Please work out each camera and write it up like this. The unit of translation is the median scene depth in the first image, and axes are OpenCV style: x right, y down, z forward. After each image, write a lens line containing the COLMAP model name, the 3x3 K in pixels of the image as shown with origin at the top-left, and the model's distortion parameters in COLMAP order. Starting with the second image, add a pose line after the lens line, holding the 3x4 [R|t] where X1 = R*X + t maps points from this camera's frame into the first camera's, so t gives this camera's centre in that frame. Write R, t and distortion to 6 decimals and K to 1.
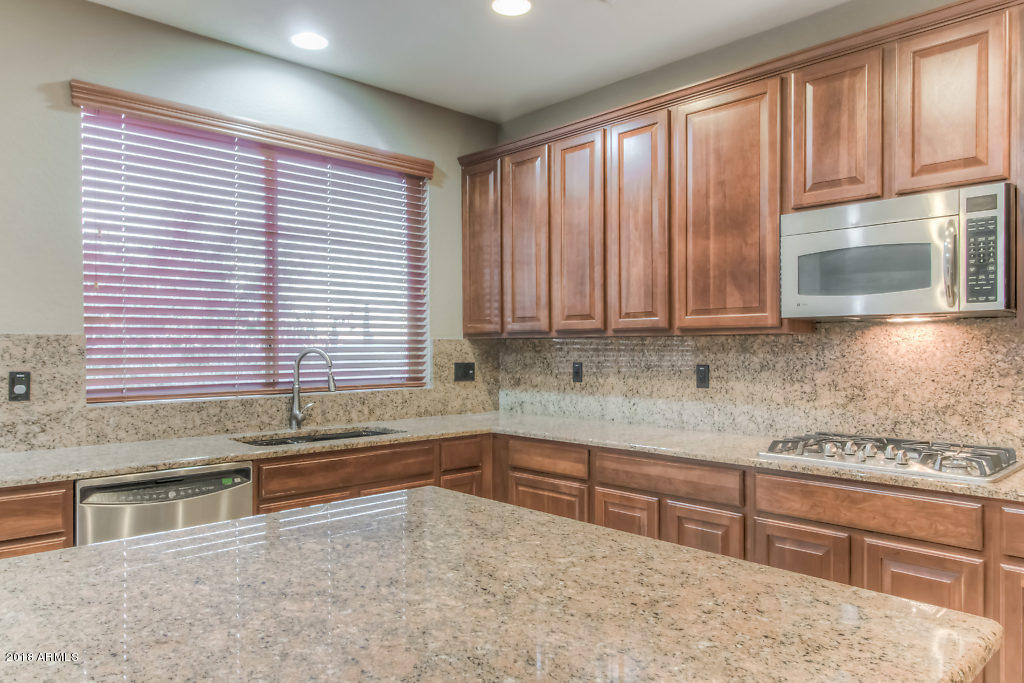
lens RADIAL K [[700.0, 0, 511.7], [0, 700.0, 355.8], [0, 0, 1]] dist [0.013607, 0.003502]
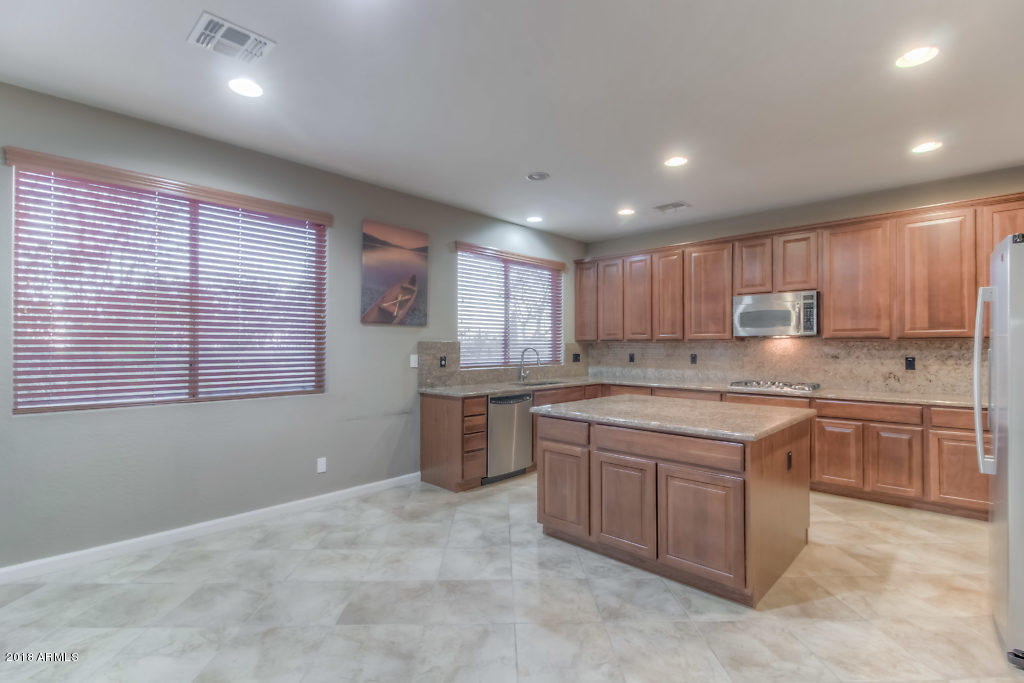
lens RADIAL K [[477.4, 0, 512.0], [0, 477.4, 345.1], [0, 0, 1]] dist [0.028415, -0.010852]
pose [[0.998533, 0.002425, 0.054099, -0.523902], [-0.001710, 0.999911, -0.013262, 0.005443], [-0.054126, 0.013150, 0.998448, -0.725167]]
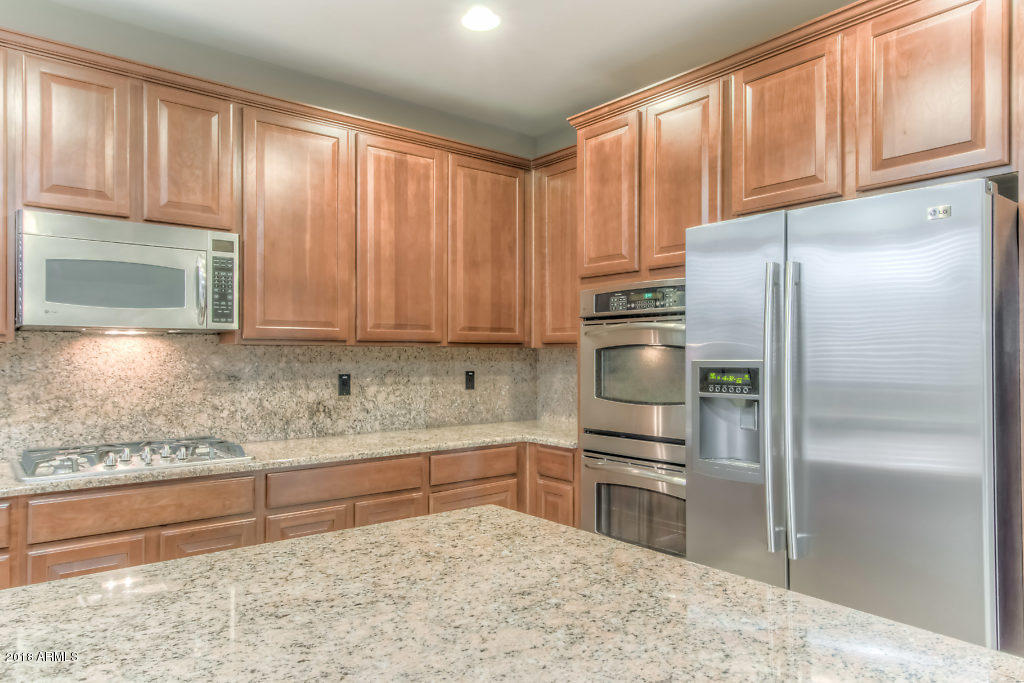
lens RADIAL K [[670.2, 0, 516.6], [0, 670.2, 344.7], [0, 0, 1]] dist [0.028404, -0.001002]
pose [[0.074418, 0.020365, 0.997019, -0.415304], [0.010935, 0.999715, -0.021236, -0.003144], [-0.997167, 0.012483, 0.074174, 0.302572]]
